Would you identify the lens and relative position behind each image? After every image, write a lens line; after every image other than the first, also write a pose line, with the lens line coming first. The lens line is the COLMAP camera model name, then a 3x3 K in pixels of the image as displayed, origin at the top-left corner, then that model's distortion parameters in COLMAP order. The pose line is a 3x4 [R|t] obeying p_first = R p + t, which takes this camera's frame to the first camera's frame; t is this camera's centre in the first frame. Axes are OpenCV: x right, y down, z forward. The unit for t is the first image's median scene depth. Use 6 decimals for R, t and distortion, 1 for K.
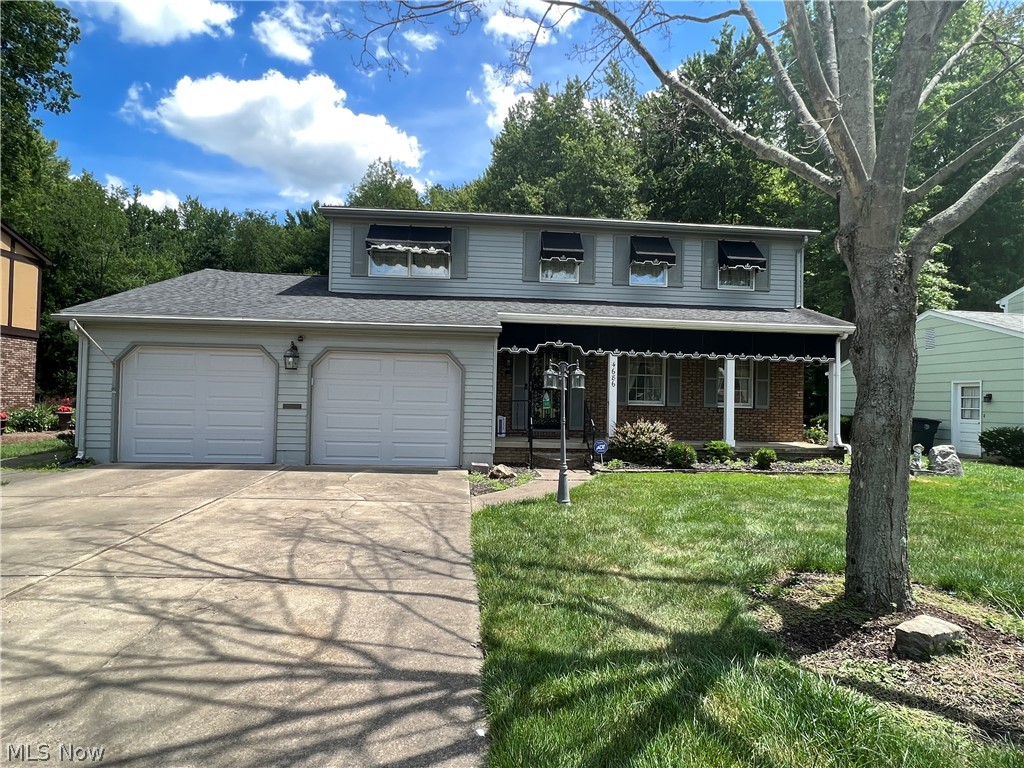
lens RADIAL K [[569.8, 0, 511.3], [0, 569.8, 384.6], [0, 0, 1]] dist [-0.004802, 0.000313]
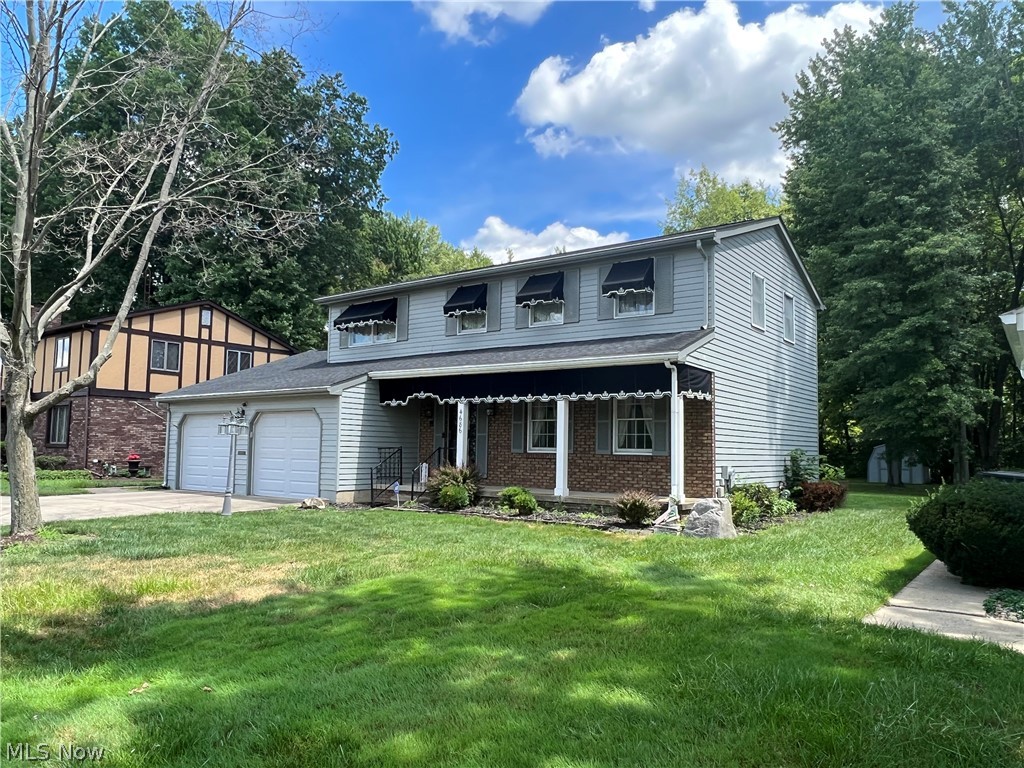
lens RADIAL K [[743.6, 0, 511.1], [0, 743.6, 385.8], [0, 0, 1]] dist [-0.044960, -0.001943]
pose [[0.750641, -0.067806, -0.657221, 1.113701], [0.017065, 0.996378, -0.083306, 0.030809], [0.660489, 0.051317, 0.749080, 0.050546]]
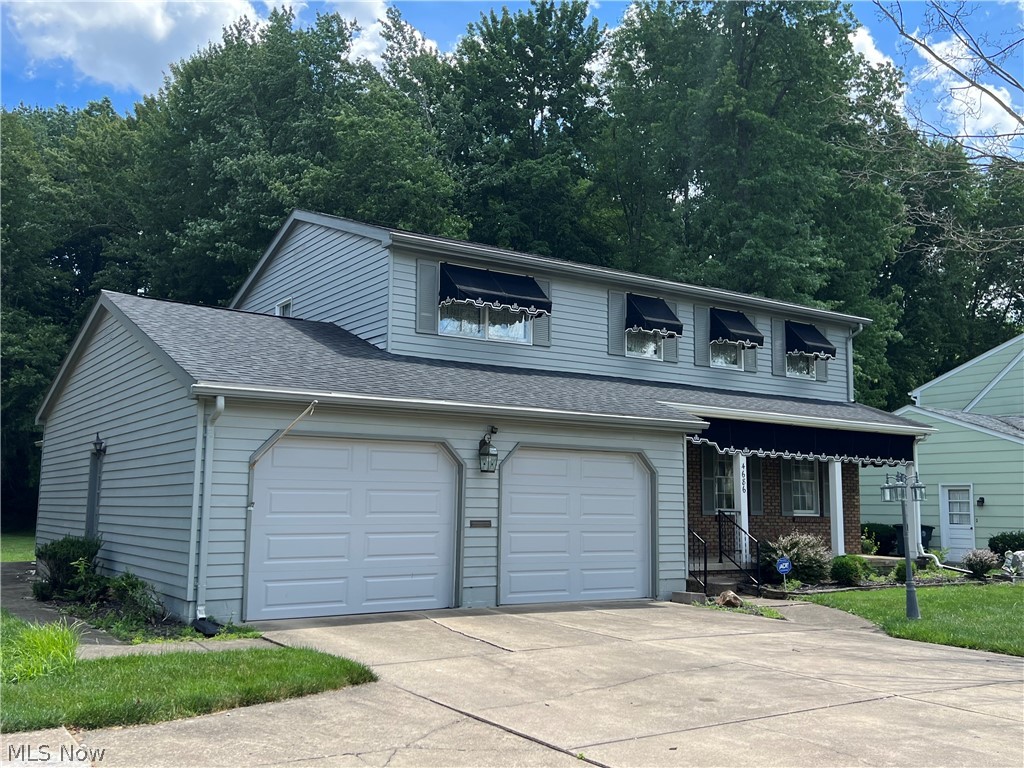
lens RADIAL K [[958.0, 0, 509.9], [0, 958.0, 383.3], [0, 0, 1]] dist [0.040401, 0.000000]
pose [[0.878833, 0.049526, 0.474552, -0.783624], [-0.004466, 0.995409, -0.095613, -0.019309], [-0.477109, 0.081909, 0.875019, -0.078644]]
